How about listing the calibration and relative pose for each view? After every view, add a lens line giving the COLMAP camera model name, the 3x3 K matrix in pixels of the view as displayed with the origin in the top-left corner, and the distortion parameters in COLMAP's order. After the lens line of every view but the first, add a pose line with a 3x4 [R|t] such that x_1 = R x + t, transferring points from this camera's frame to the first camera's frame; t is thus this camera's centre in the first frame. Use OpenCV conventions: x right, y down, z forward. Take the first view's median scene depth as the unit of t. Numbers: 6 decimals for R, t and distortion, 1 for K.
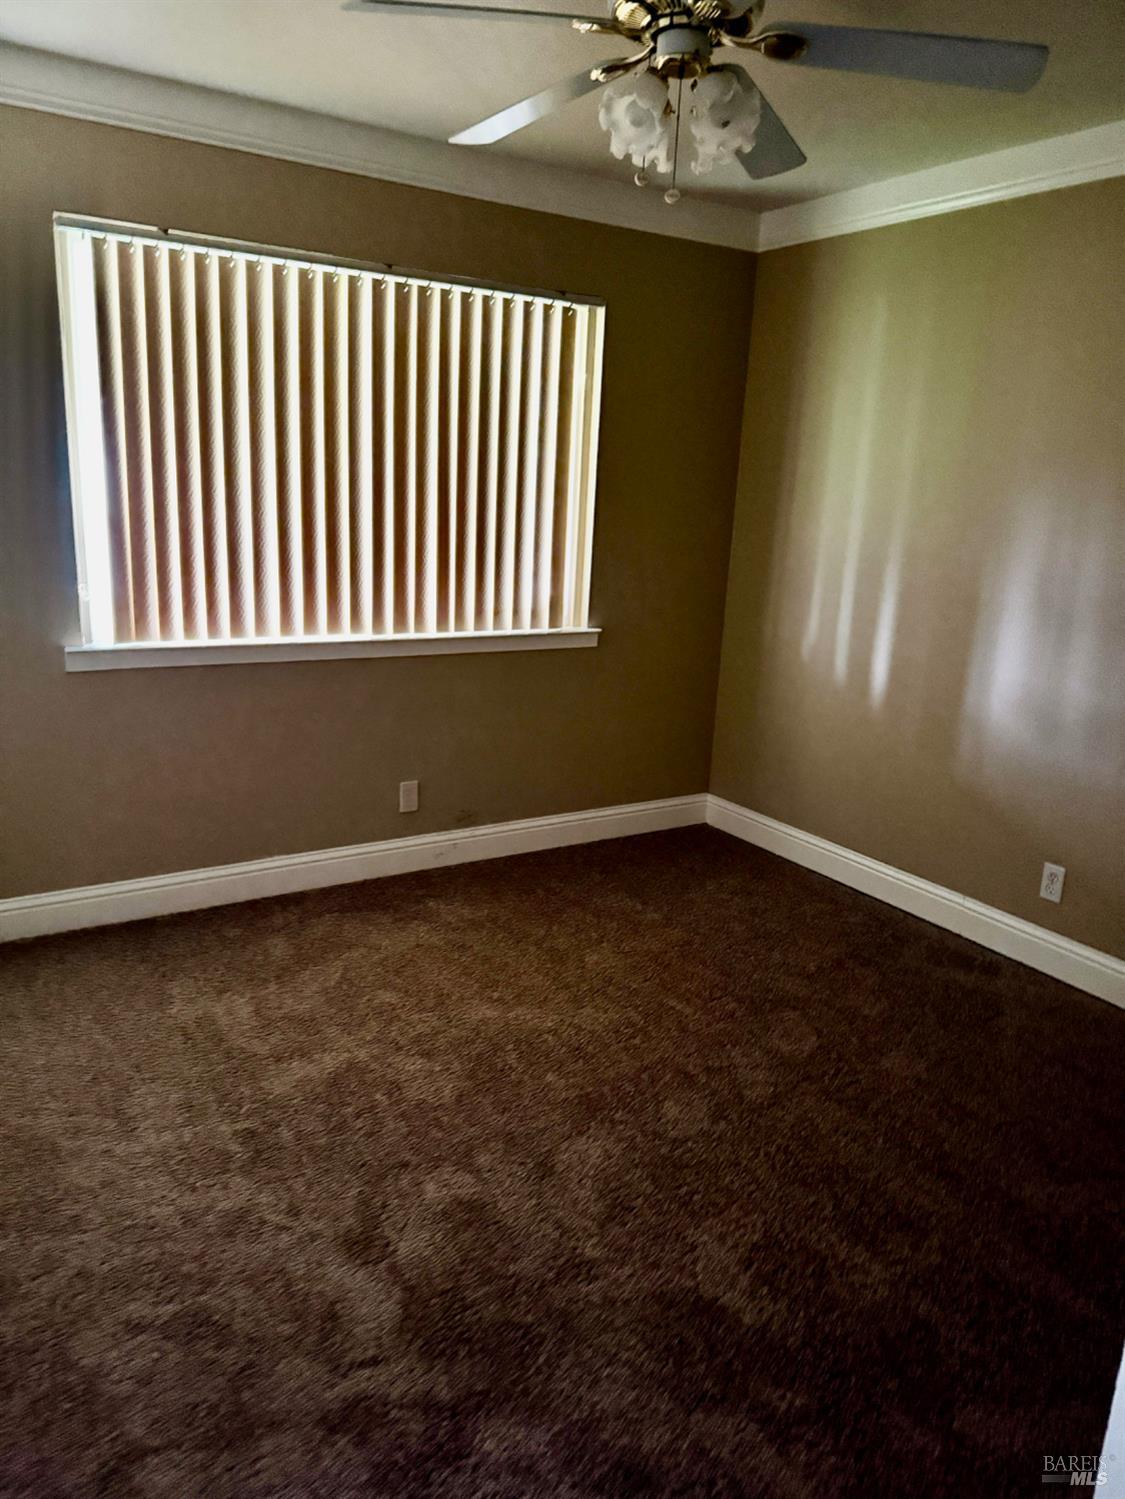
lens RADIAL K [[1060.8, 0, 554.0], [0, 1060.8, 748.5], [0, 0, 1]] dist [0.114210, -0.192755]
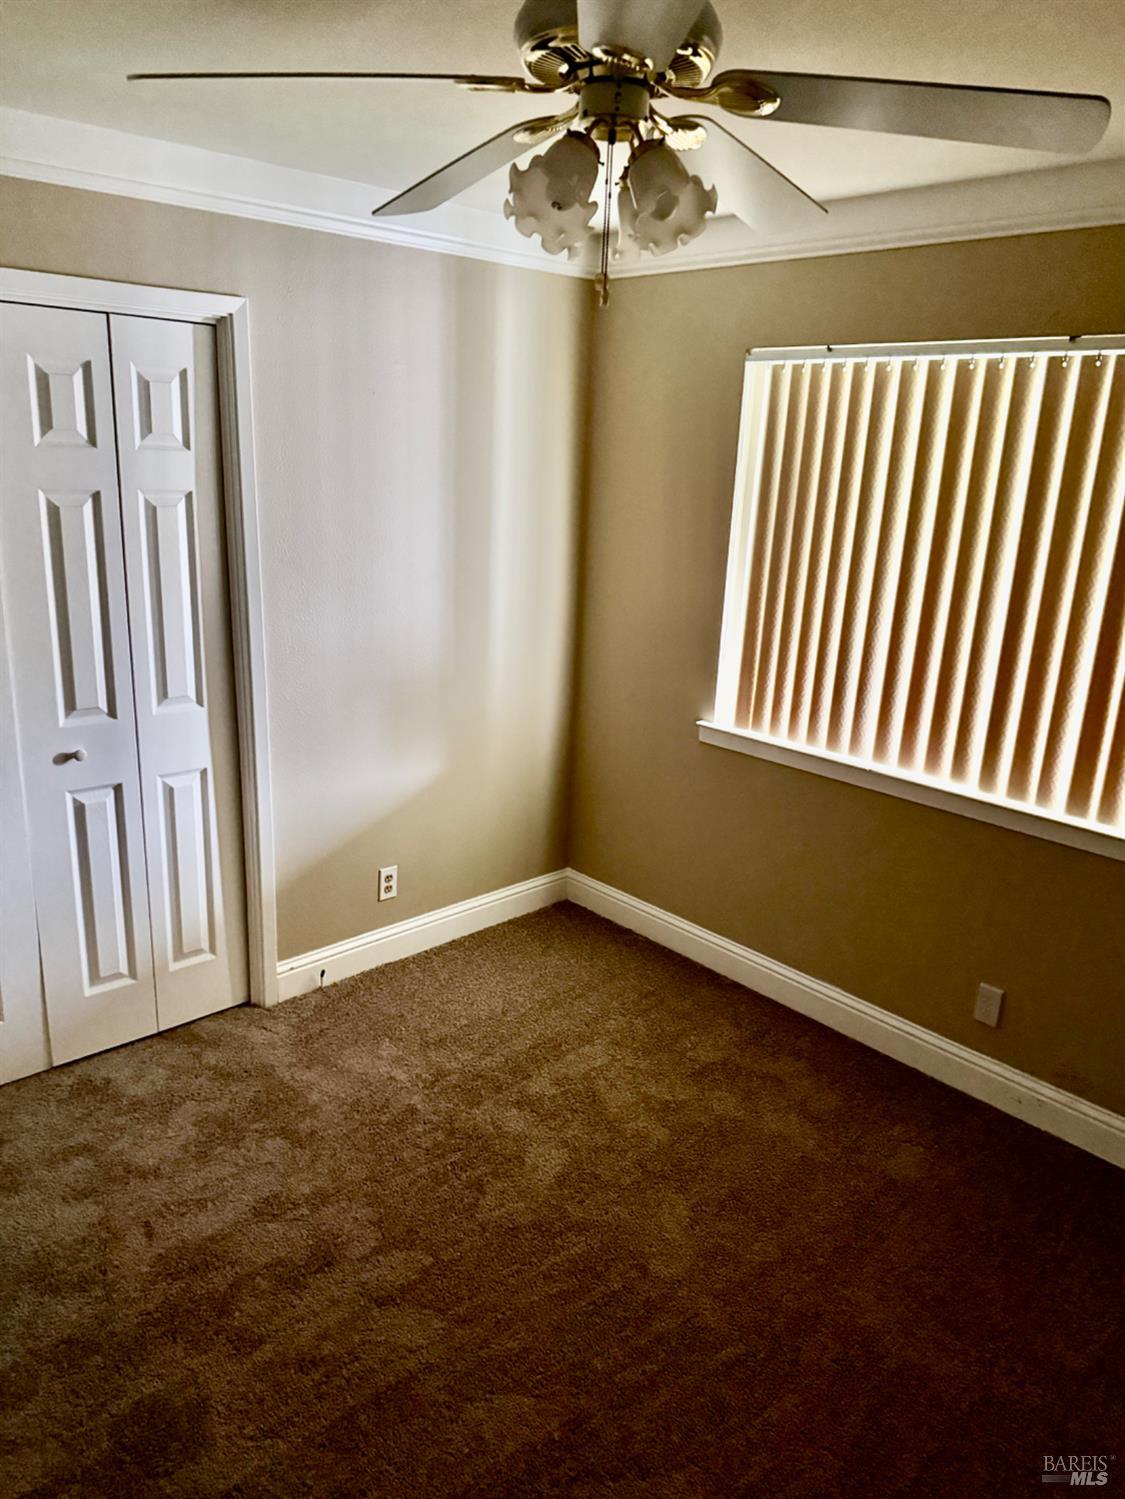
lens RADIAL K [[1060.8, 0, 554.0], [0, 1060.8, 748.5], [0, 0, 1]] dist [0.114210, -0.192755]
pose [[0.185697, 0.231398, -0.954972, 0.606682], [-0.270640, 0.946329, 0.176677, -0.218961], [0.944601, 0.225645, 0.238356, 0.562831]]
